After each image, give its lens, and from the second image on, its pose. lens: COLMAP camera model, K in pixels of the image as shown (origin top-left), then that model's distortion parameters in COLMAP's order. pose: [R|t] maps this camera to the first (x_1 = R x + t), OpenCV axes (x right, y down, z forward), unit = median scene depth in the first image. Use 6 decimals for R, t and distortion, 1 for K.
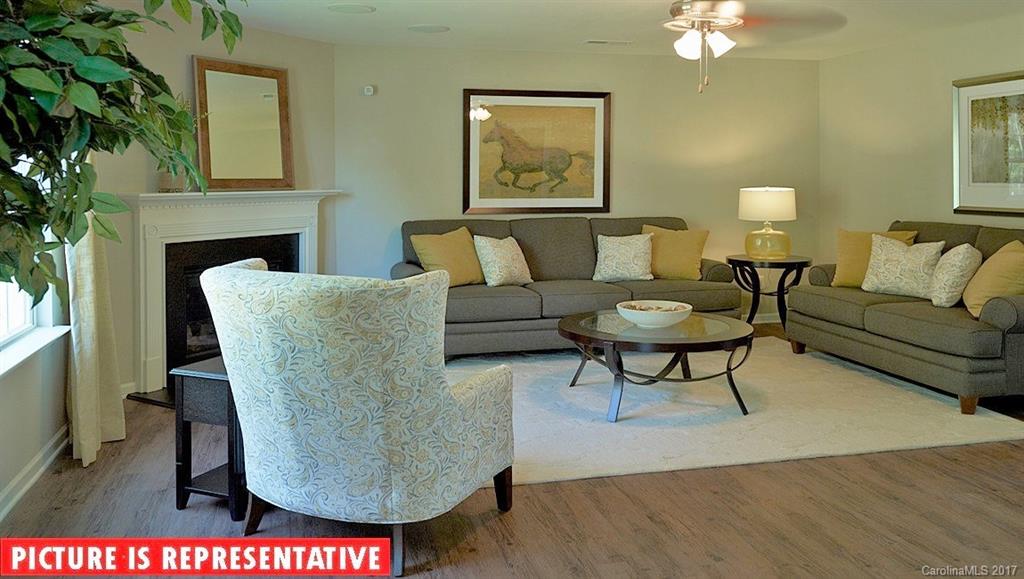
lens RADIAL K [[846.5, 0, 512.0], [0, 846.5, 289.5], [0, 0, 1]] dist [0.009577, 0.003861]
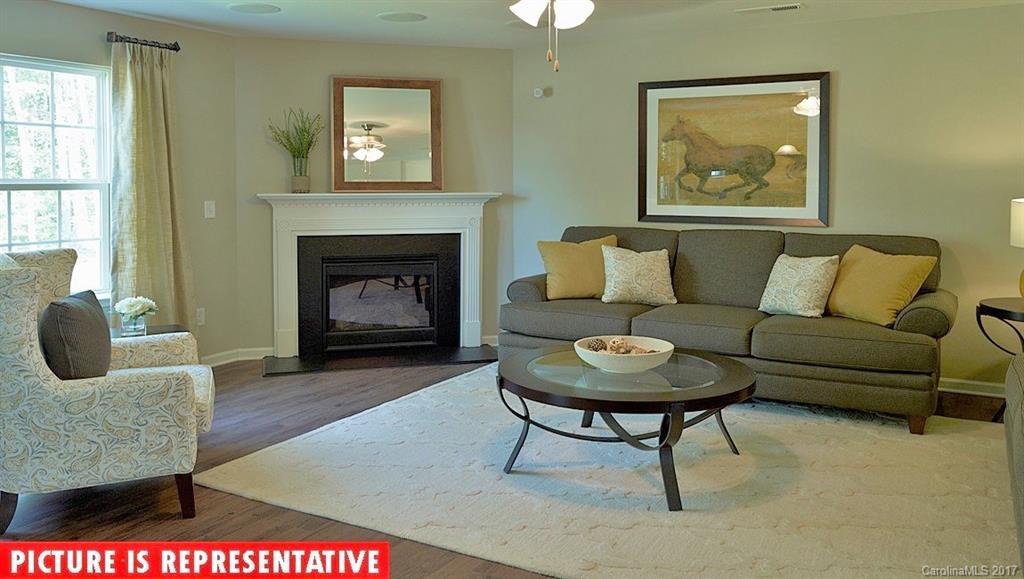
lens RADIAL K [[810.1, 0, 512.0], [0, 810.1, 289.5], [0, 0, 1]] dist [0.000778, 0.006722]
pose [[0.728514, 0.093093, -0.678676, 0.456284], [-0.091955, 0.995046, 0.037781, -0.038424], [0.678831, 0.034884, 0.733465, 0.285525]]
